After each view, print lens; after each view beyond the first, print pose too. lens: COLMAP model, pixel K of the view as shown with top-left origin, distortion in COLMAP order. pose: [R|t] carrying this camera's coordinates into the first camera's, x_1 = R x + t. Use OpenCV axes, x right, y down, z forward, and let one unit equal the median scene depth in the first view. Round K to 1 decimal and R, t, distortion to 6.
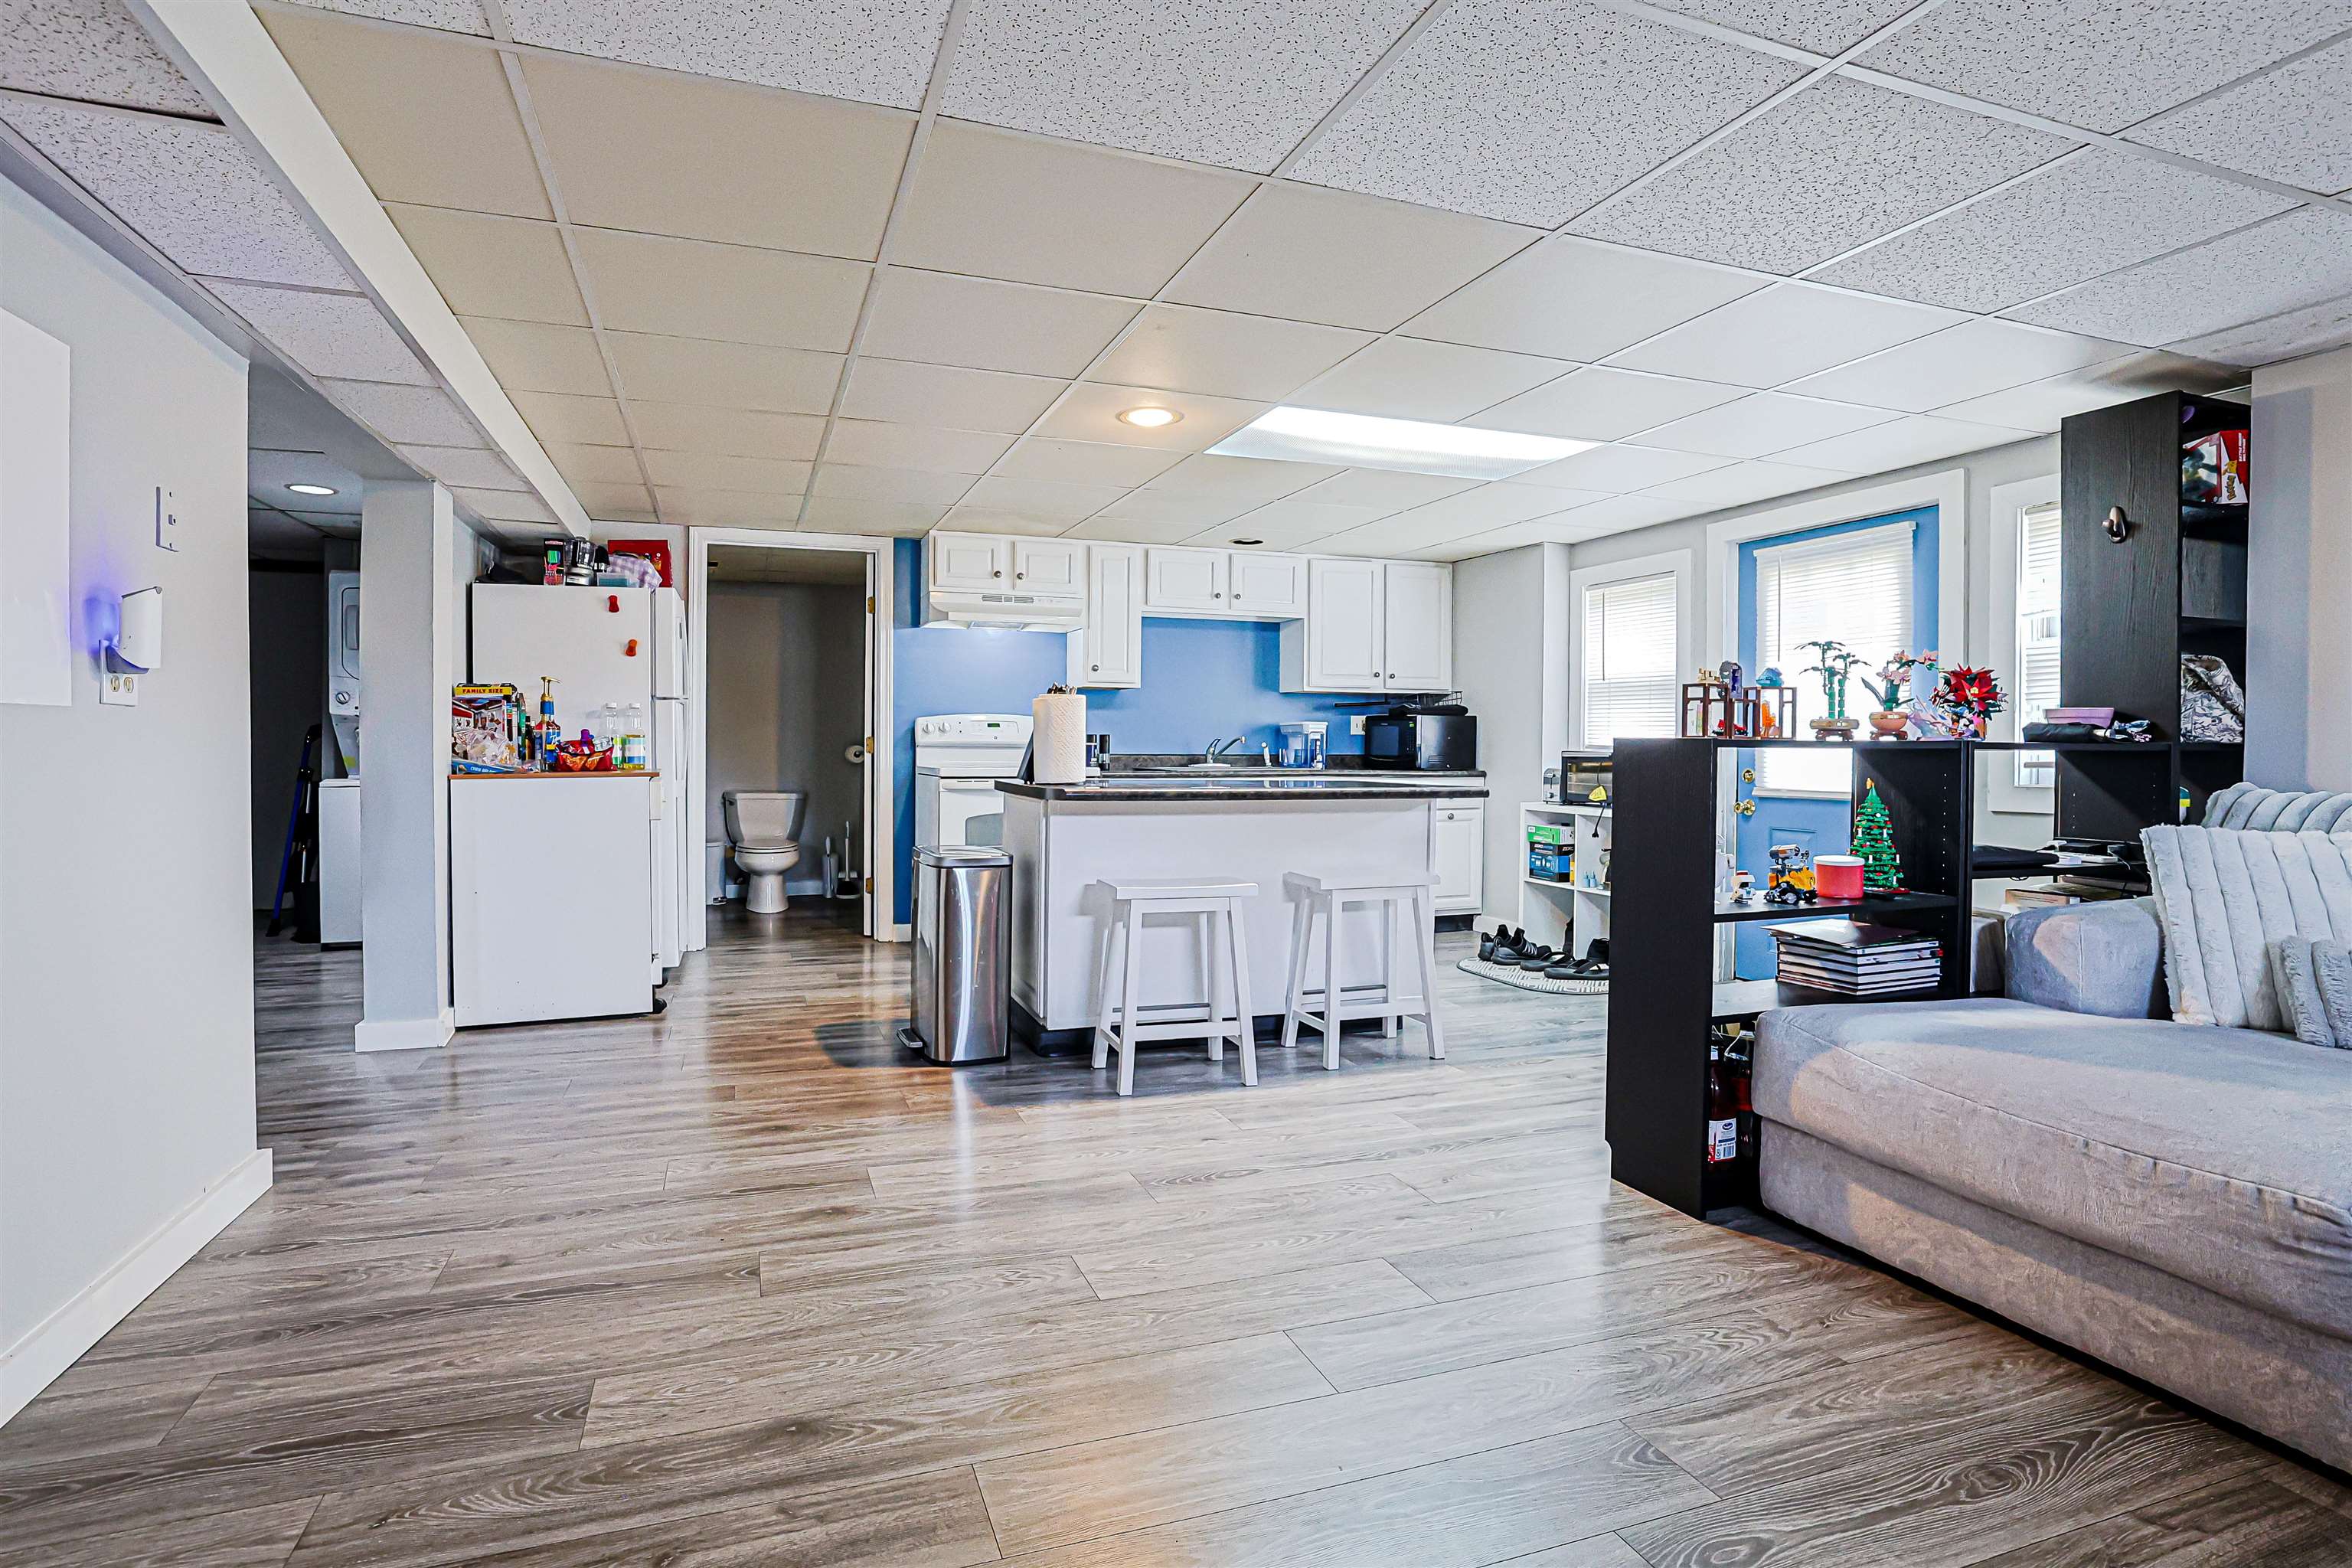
lens RADIAL K [[1186.0, 0, 1176.0], [0, 1186.0, 784.0], [0, 0, 1]] dist [-0.078881, 0.000436]
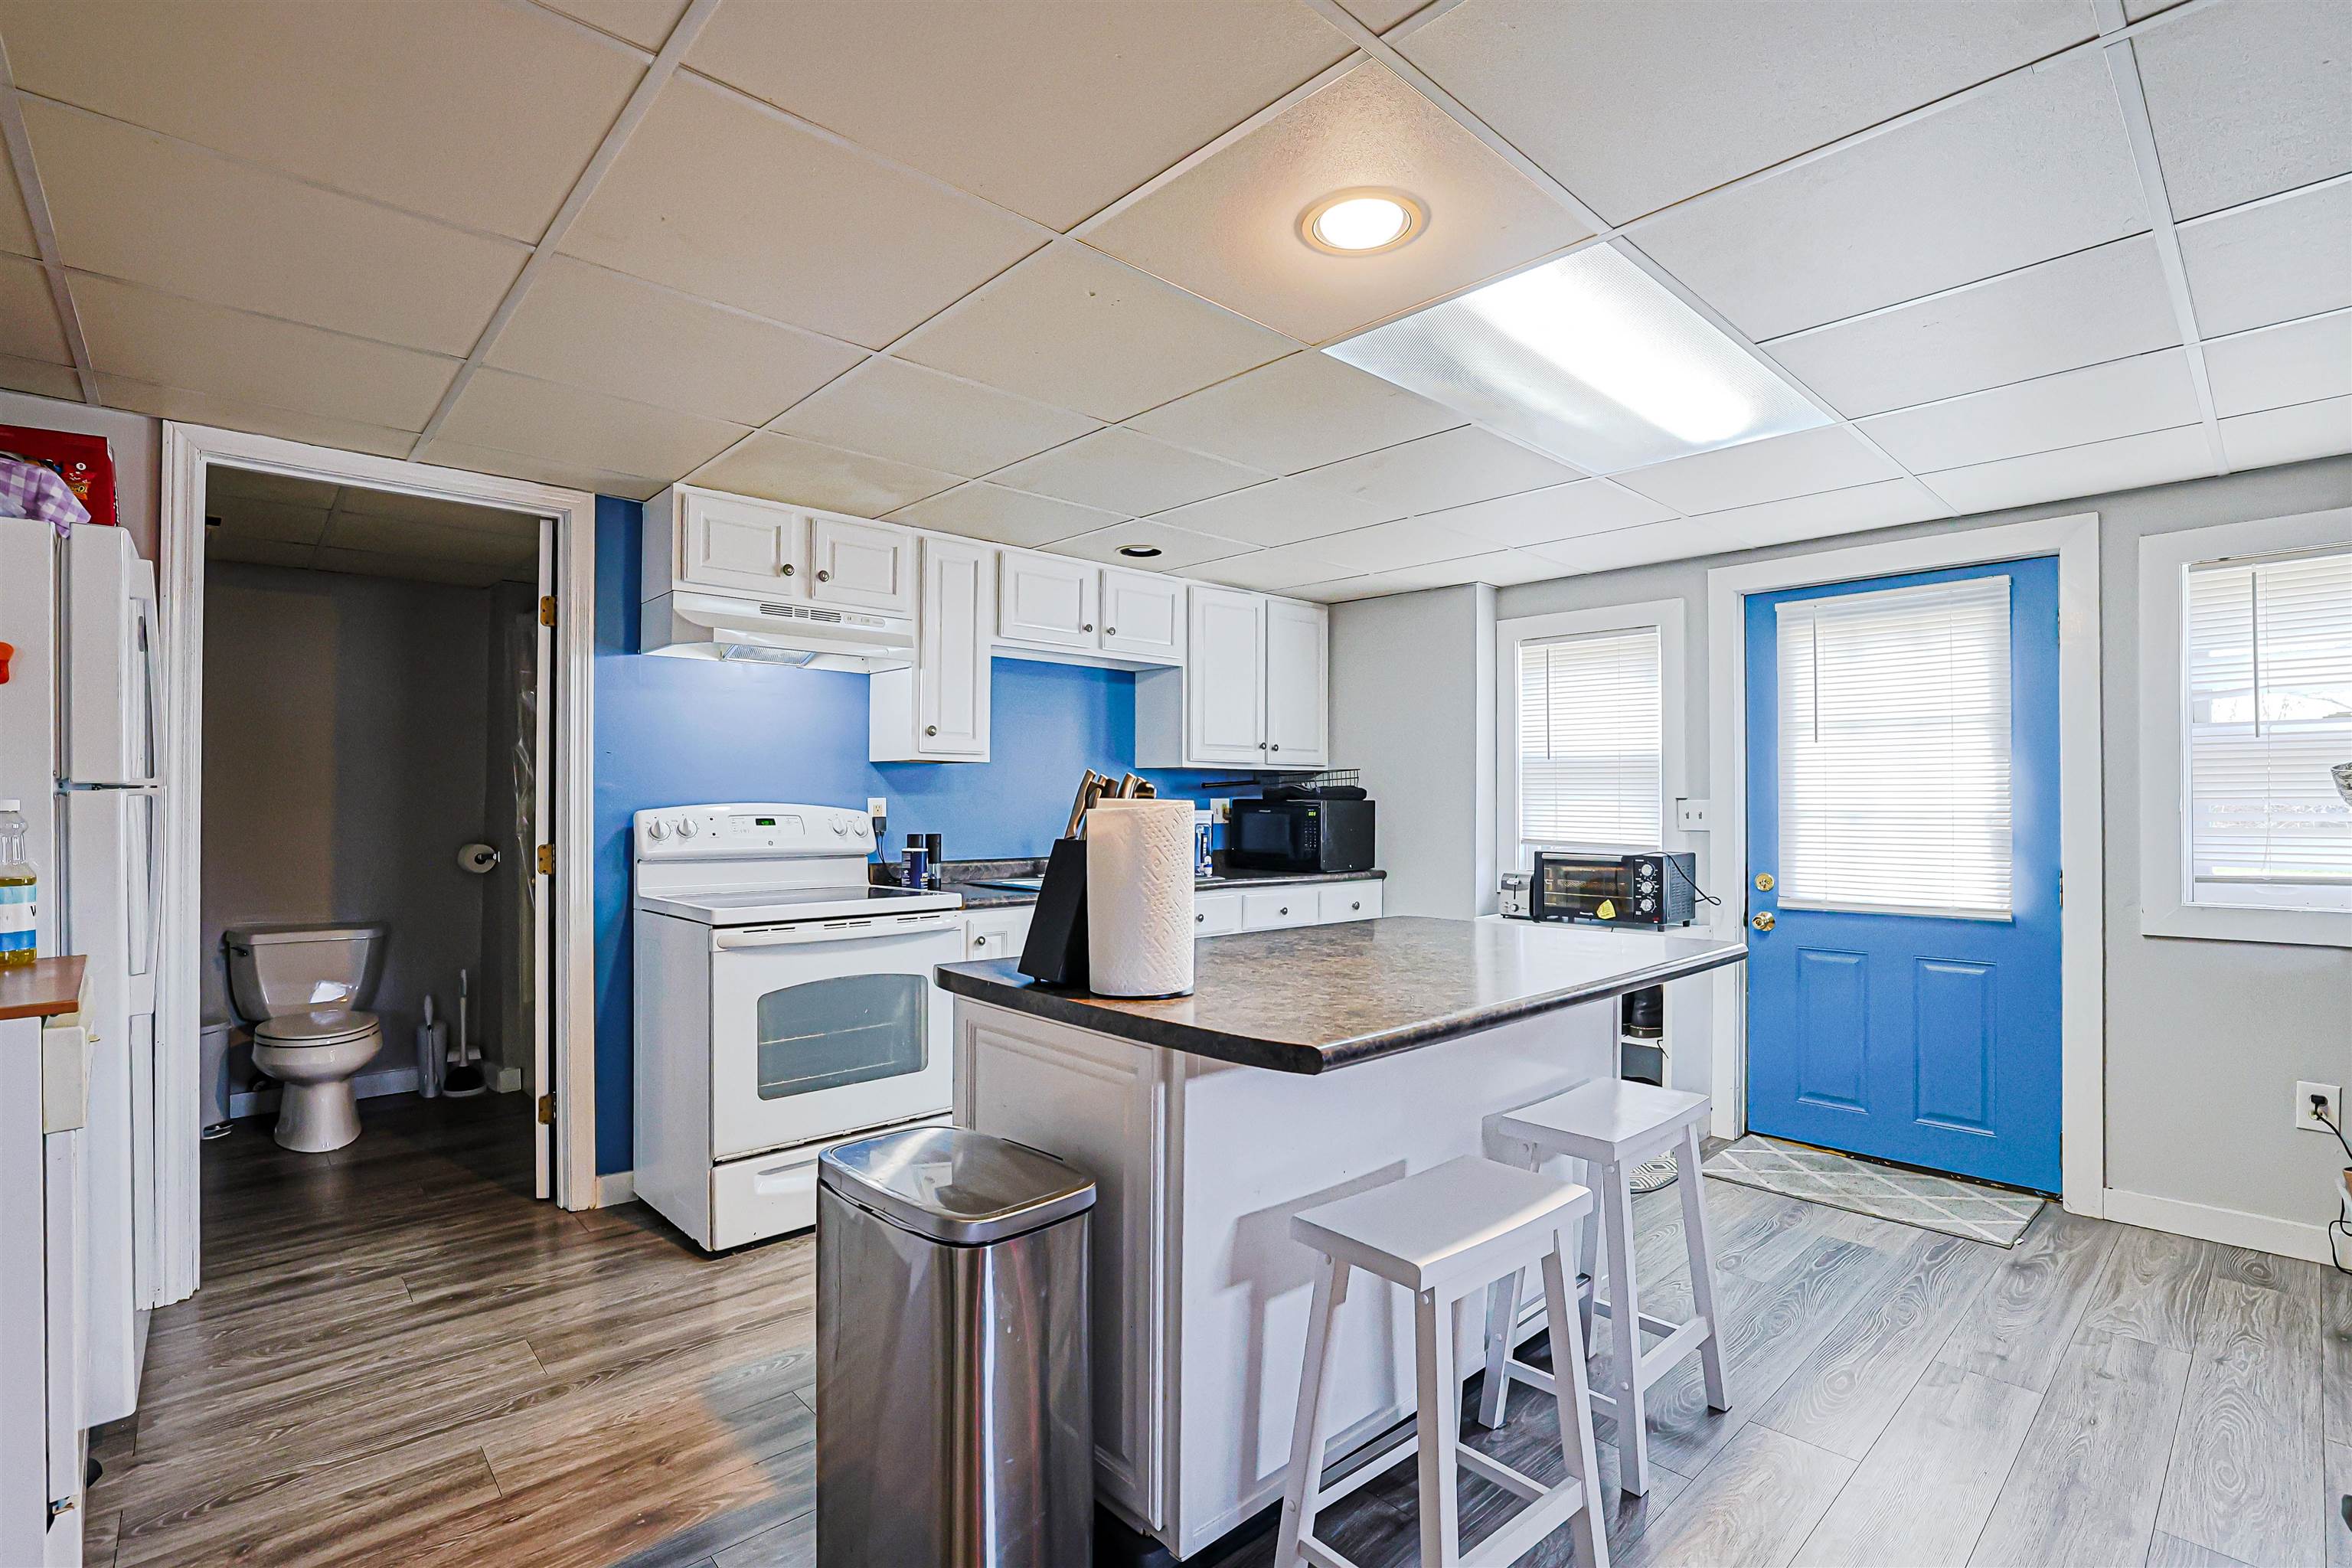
lens RADIAL K [[1189.1, 0, 1181.2], [0, 1189.1, 816.2], [0, 0, 1]] dist [-0.077493, 0.034909]
pose [[0.939017, -0.000155, 0.343871, -0.159013], [0.007148, 0.999793, -0.019070, -0.038917], [-0.343797, 0.020365, 0.938823, 0.359263]]
